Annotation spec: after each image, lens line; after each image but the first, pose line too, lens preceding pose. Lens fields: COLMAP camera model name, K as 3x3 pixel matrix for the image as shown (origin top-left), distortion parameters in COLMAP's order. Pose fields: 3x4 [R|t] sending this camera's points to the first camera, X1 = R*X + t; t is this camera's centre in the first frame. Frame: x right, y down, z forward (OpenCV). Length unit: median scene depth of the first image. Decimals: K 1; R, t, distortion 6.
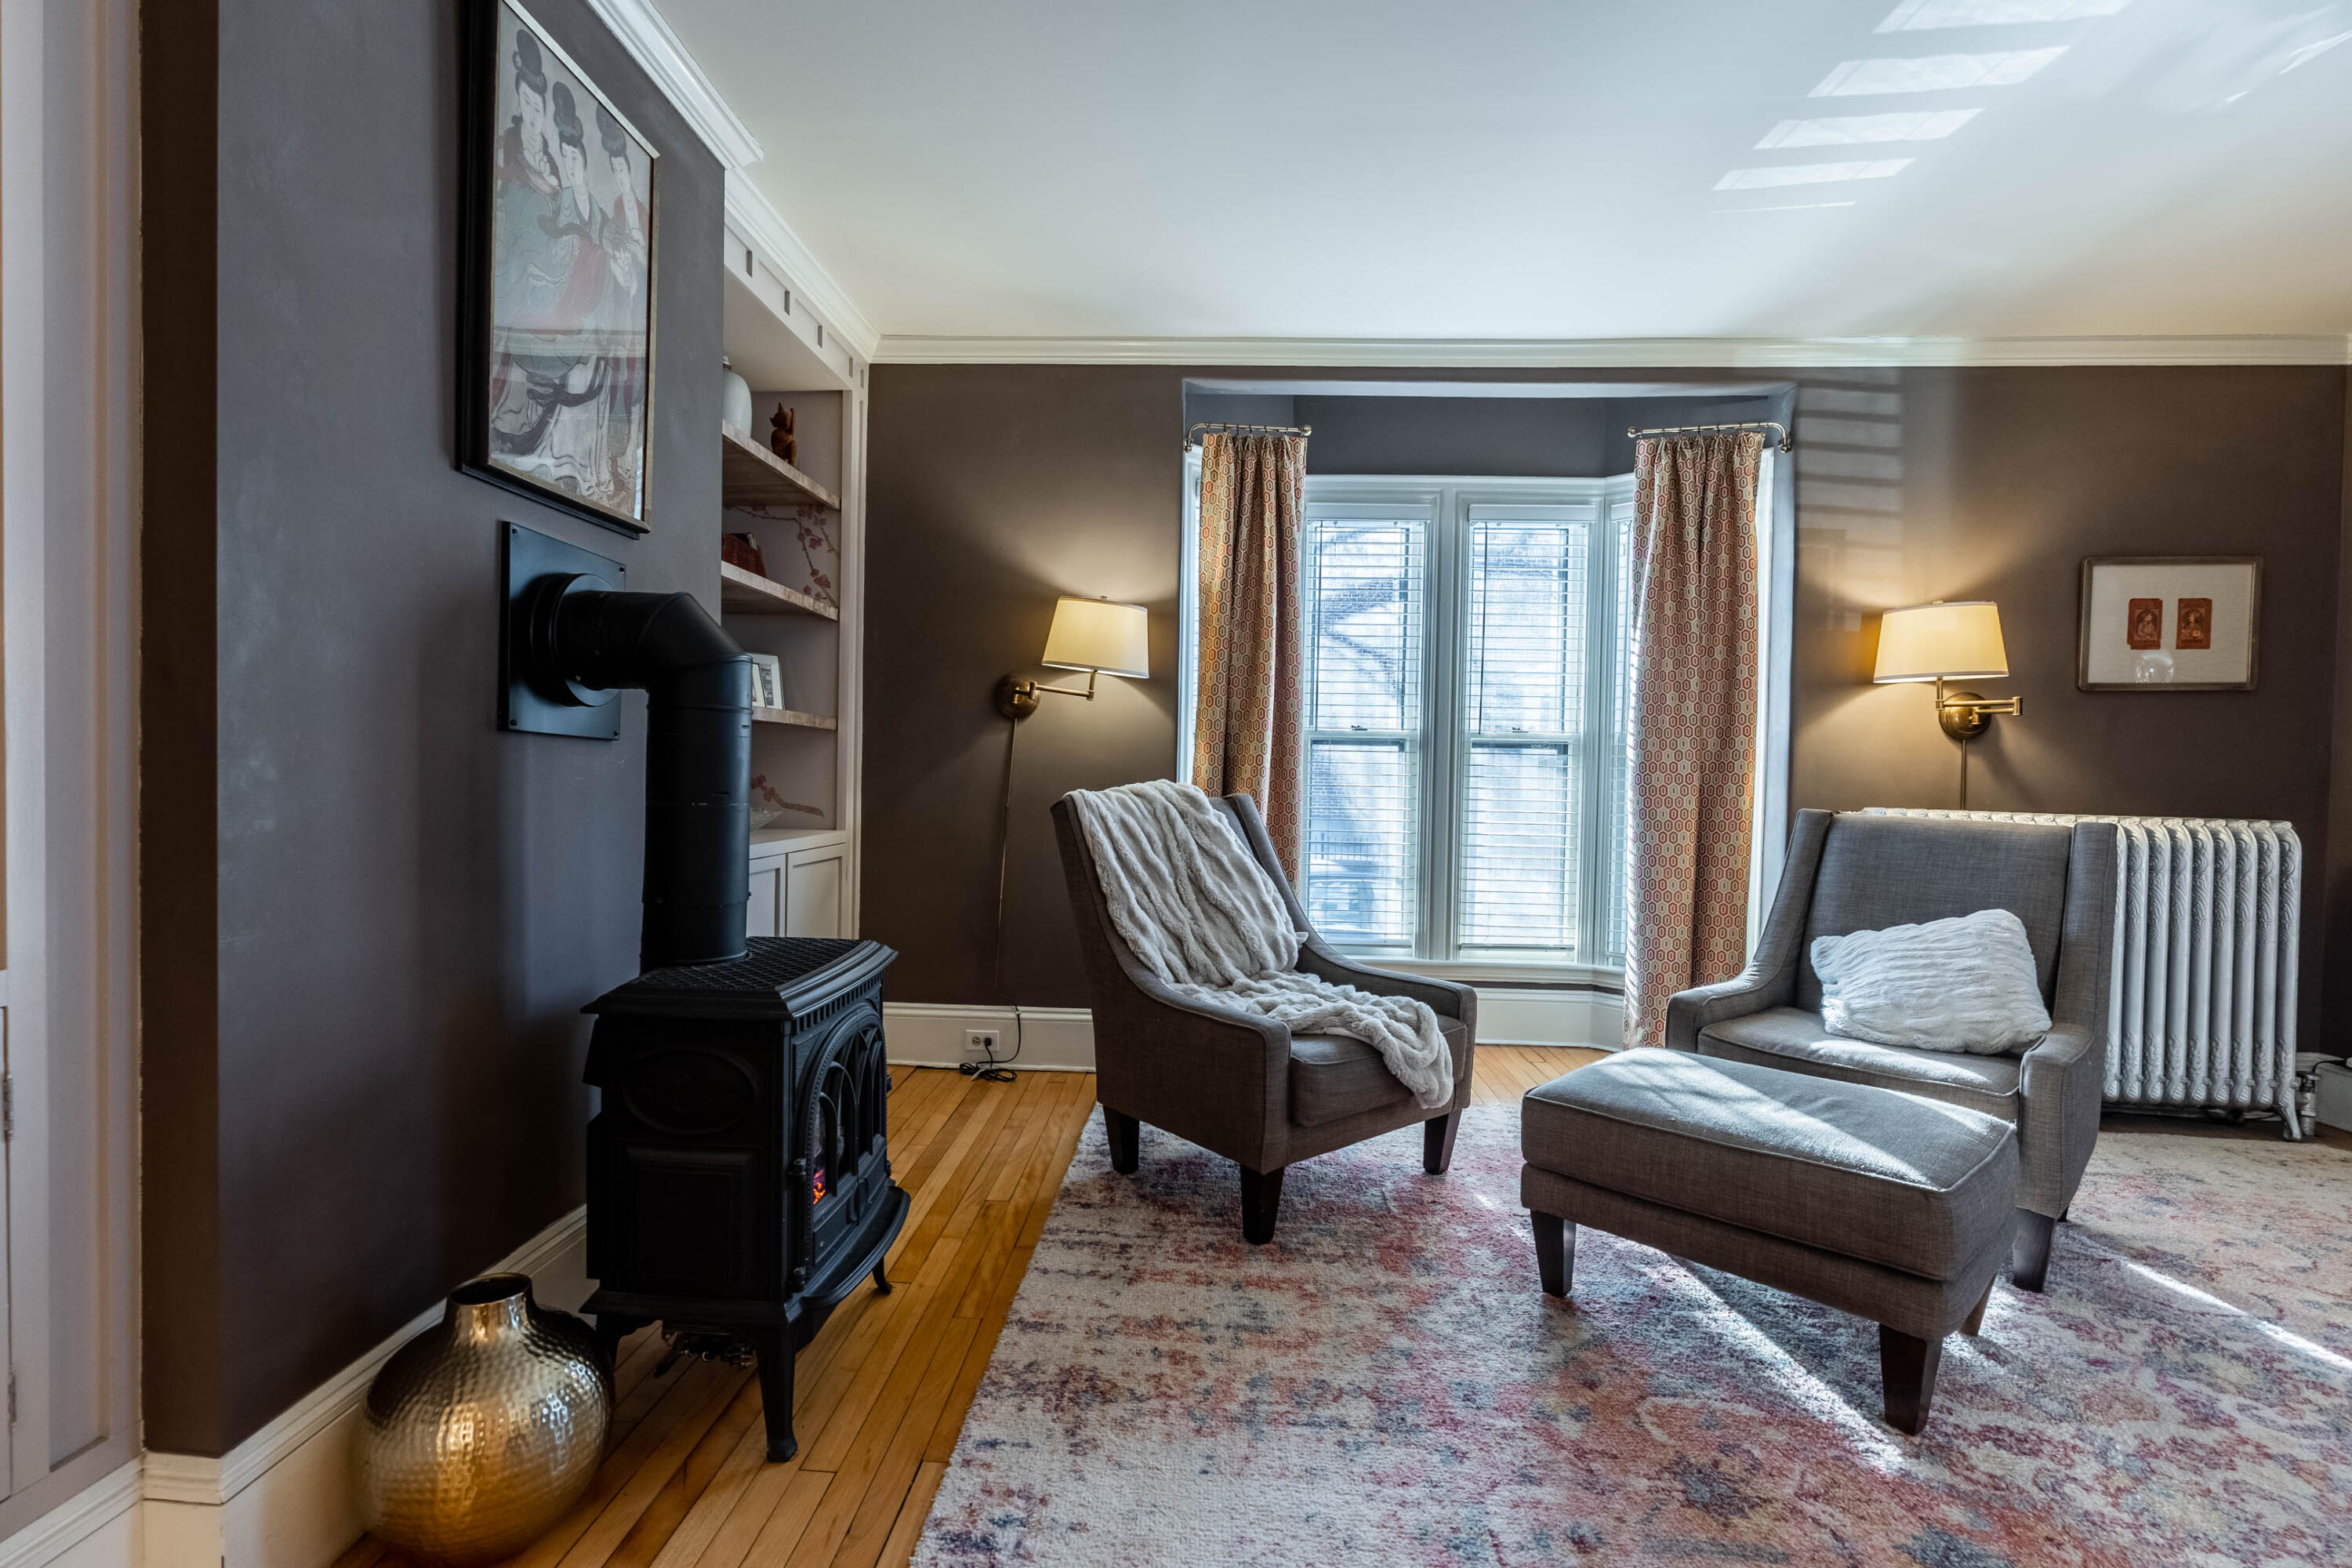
lens RADIAL K [[1089.9, 0, 1172.2], [0, 1089.9, 782.9], [0, 0, 1]] dist [-0.000757, -0.000059]
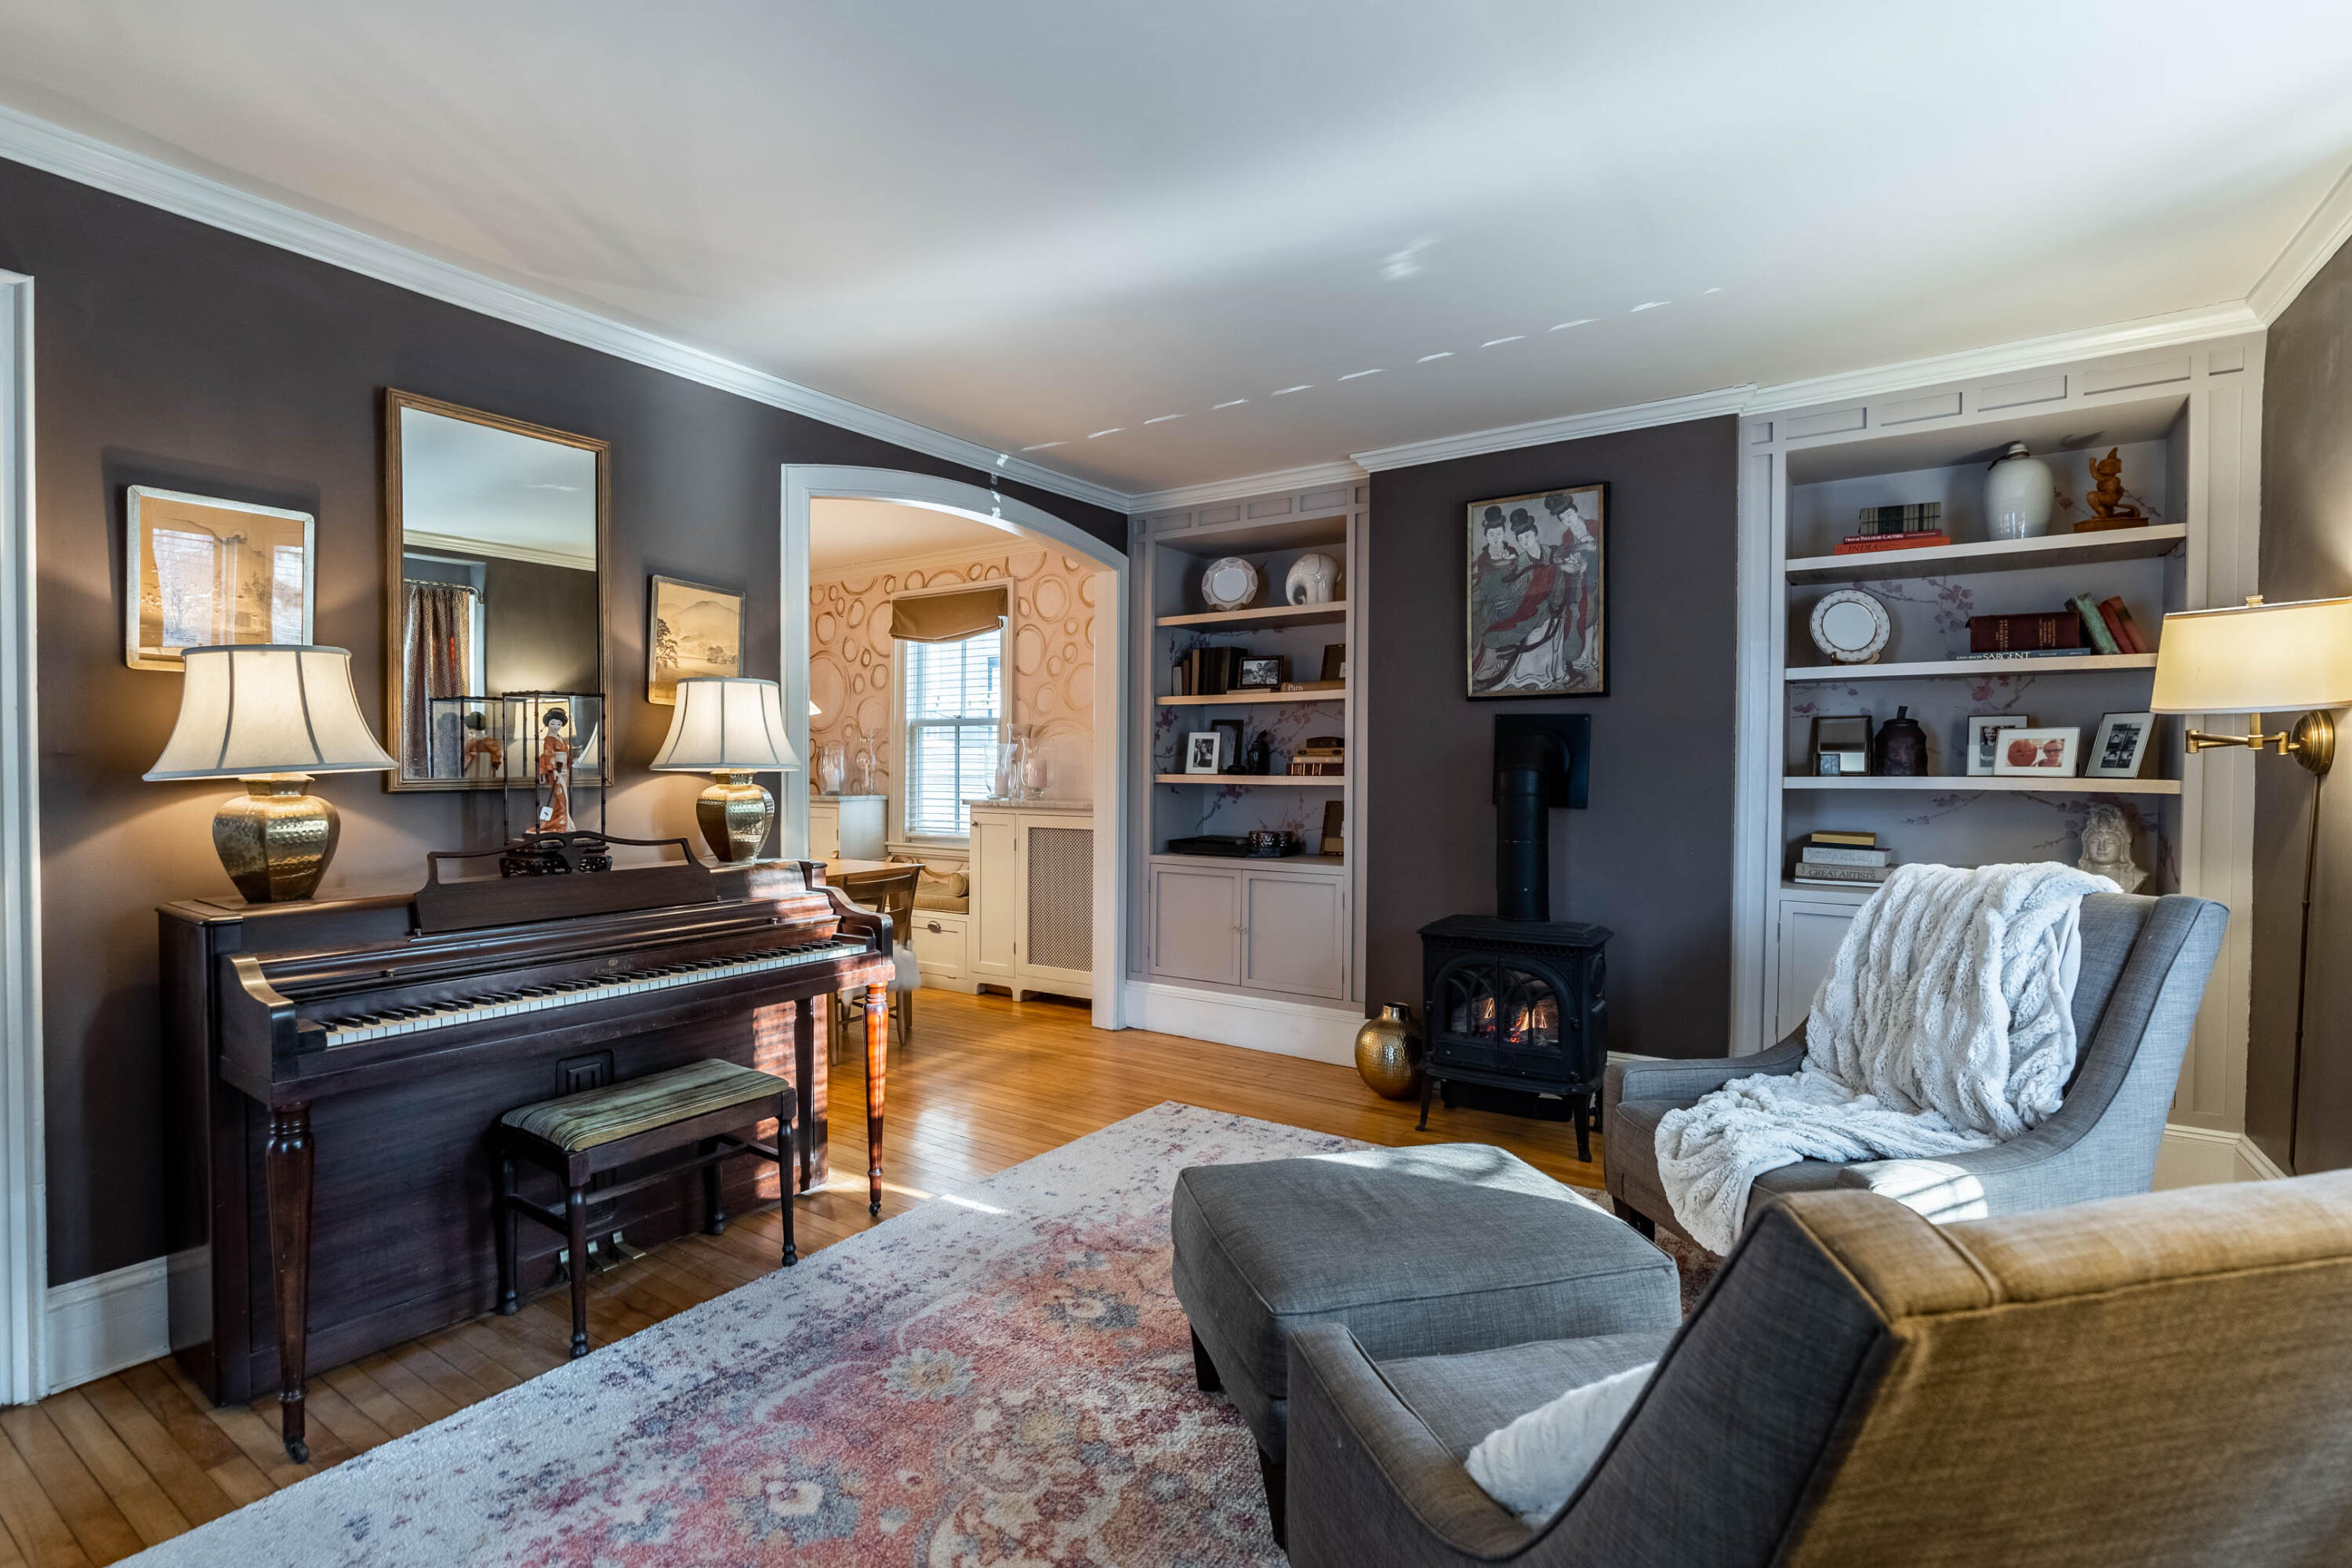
lens RADIAL K [[1089.9, 0, 1174.1], [0, 1089.9, 787.9], [0, 0, 1]] dist [-0.000757, -0.000059]
pose [[-0.486675, -0.000290, -0.873583, 1.622674], [-0.033448, 0.999273, 0.018303, -0.091278], [0.872943, 0.038127, -0.486330, 1.416067]]
